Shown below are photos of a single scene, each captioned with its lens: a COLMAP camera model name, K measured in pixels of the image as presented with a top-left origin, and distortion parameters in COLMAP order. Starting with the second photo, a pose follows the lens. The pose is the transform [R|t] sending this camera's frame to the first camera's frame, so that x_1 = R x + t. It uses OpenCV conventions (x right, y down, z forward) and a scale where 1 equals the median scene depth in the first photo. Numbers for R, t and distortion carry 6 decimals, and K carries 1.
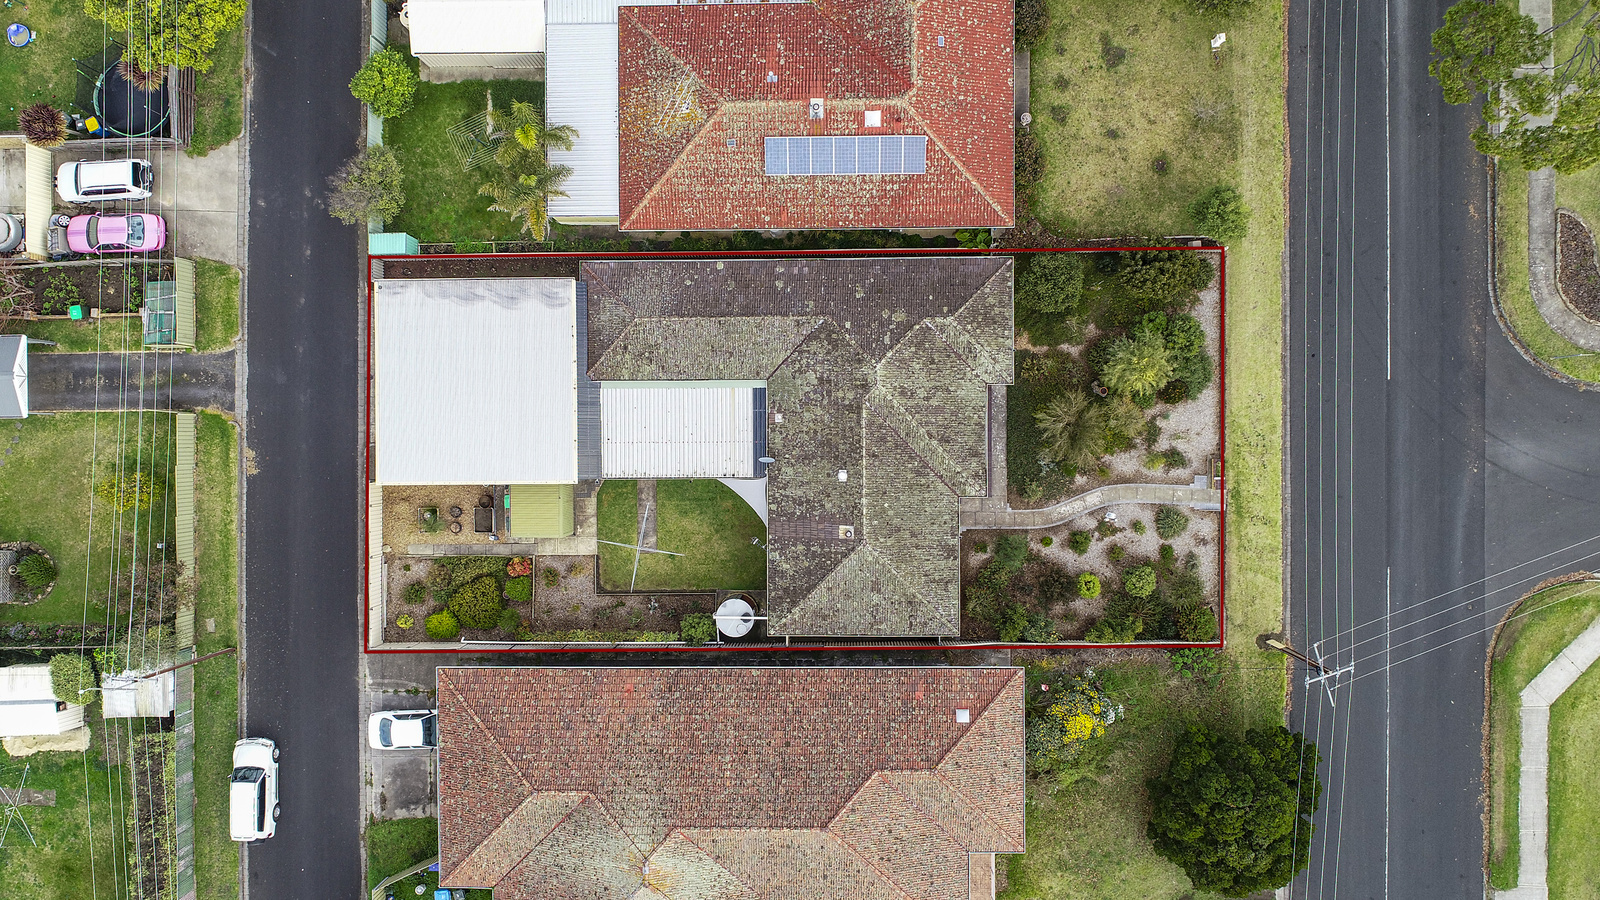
lens RADIAL K [[1169.4, 0, 795.2], [0, 1169.4, 413.6], [0, 0, 1]] dist [-0.009811, -0.002296]
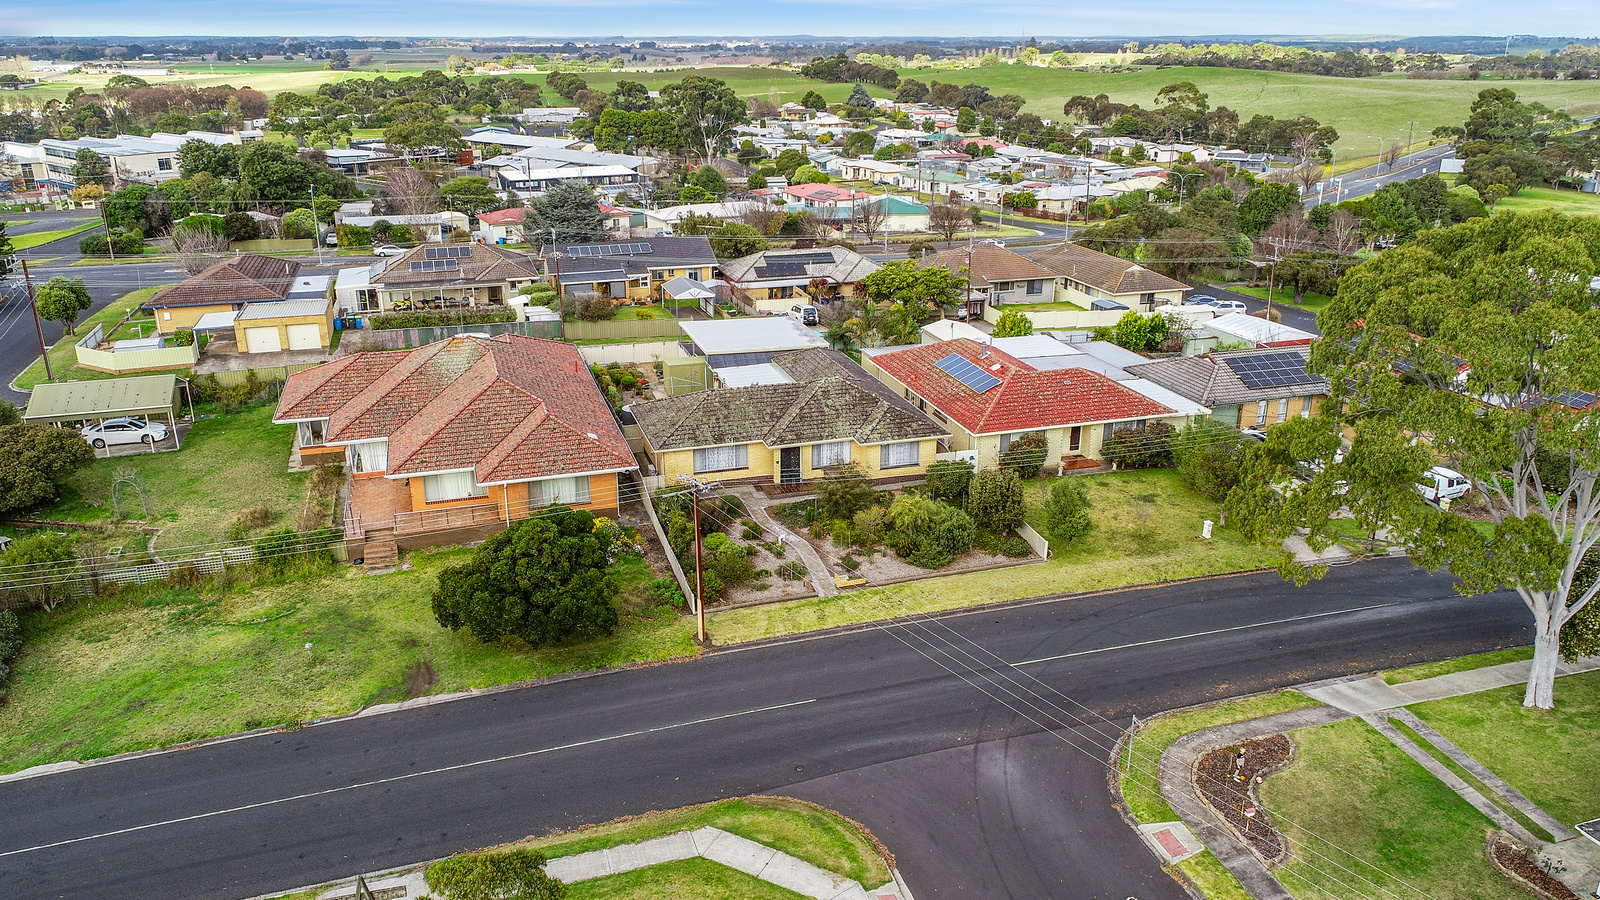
lens RADIAL K [[1169.4, 0, 795.2], [0, 1169.4, 413.6], [0, 0, 1]] dist [-0.009811, -0.002296]
pose [[0.292822, 0.333539, -0.896107, 1.222683], [-0.956024, 0.085911, -0.280424, 0.375147], [-0.016547, 0.938814, 0.344028, 0.500171]]
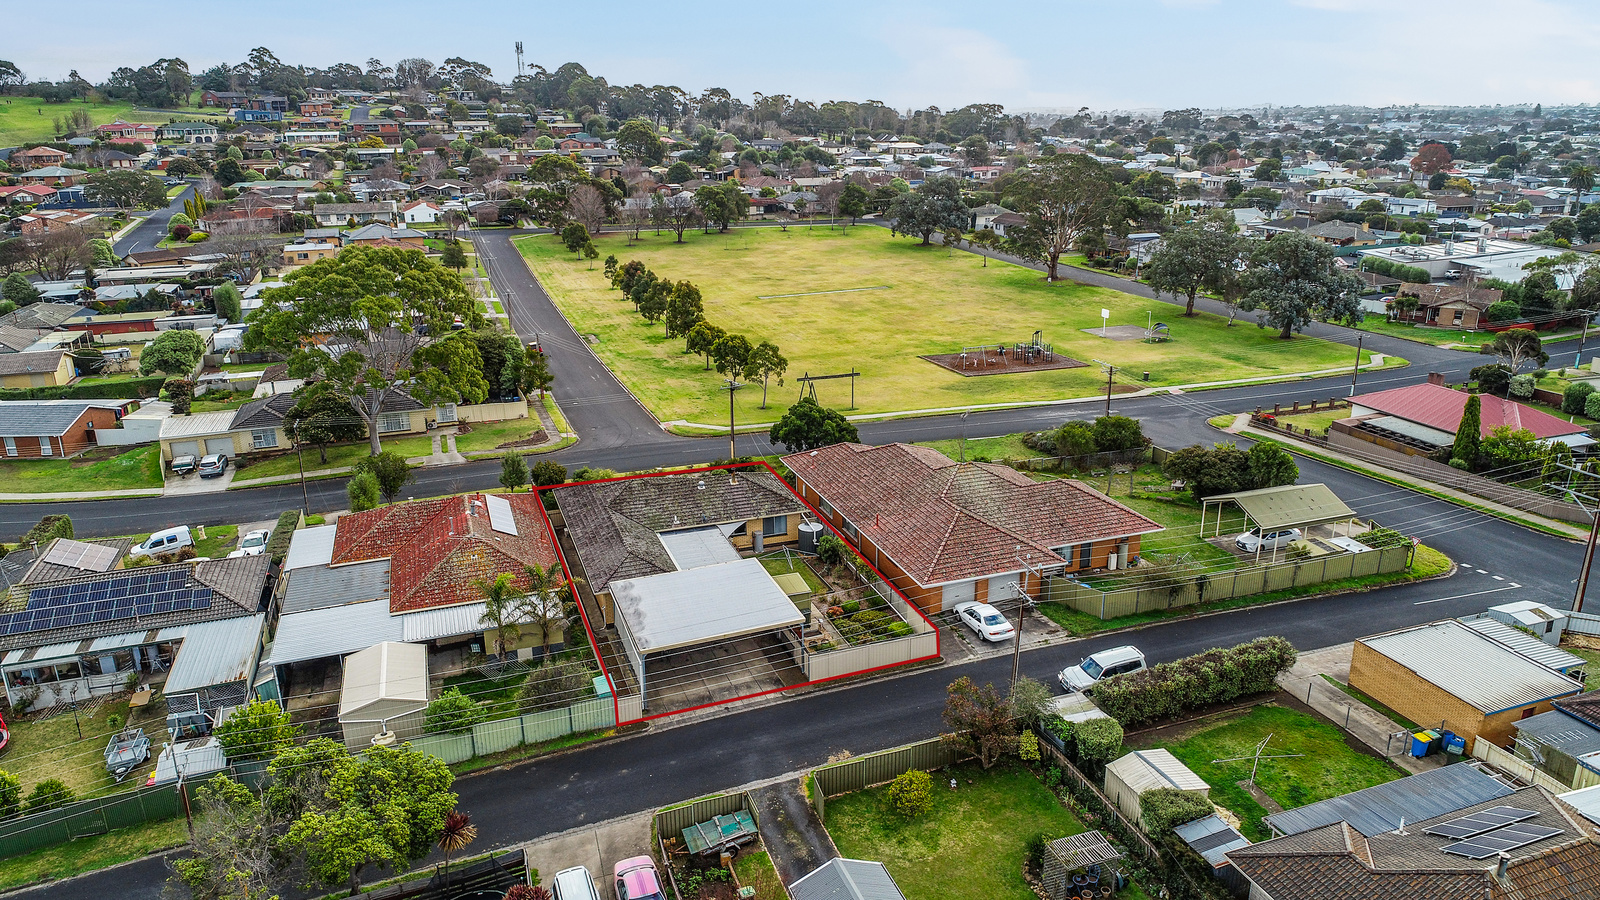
lens RADIAL K [[1073.7, 0, 800.0], [0, 1073.7, 450.0], [0, 0, 1]] dist [-0.007115, -0.002953]
pose [[-0.328524, -0.244026, 0.912427, -1.263456], [0.944185, -0.109620, 0.310641, -0.255904], [0.024215, 0.963553, 0.266419, 0.503045]]
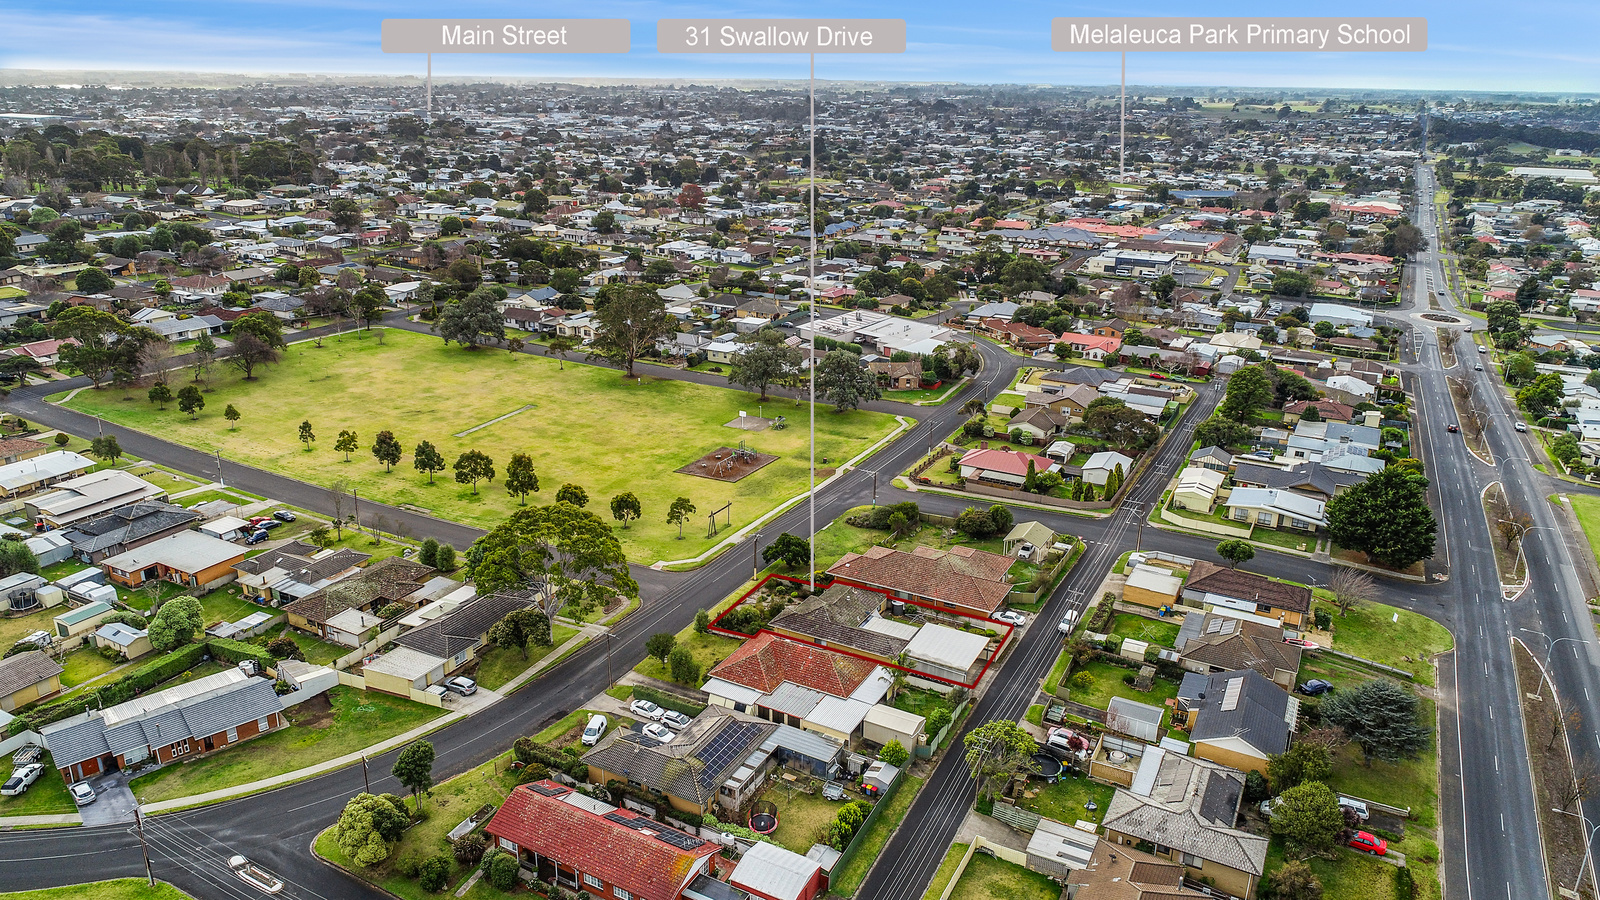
lens RADIAL K [[1073.7, 0, 800.0], [0, 1073.7, 450.0], [0, 0, 1]] dist [-0.007115, -0.002953]
pose [[-0.875216, -0.130207, 0.465879, -1.088003], [0.483218, -0.279728, 0.829610, -2.195988], [0.022299, 0.951209, 0.307741, -0.300105]]
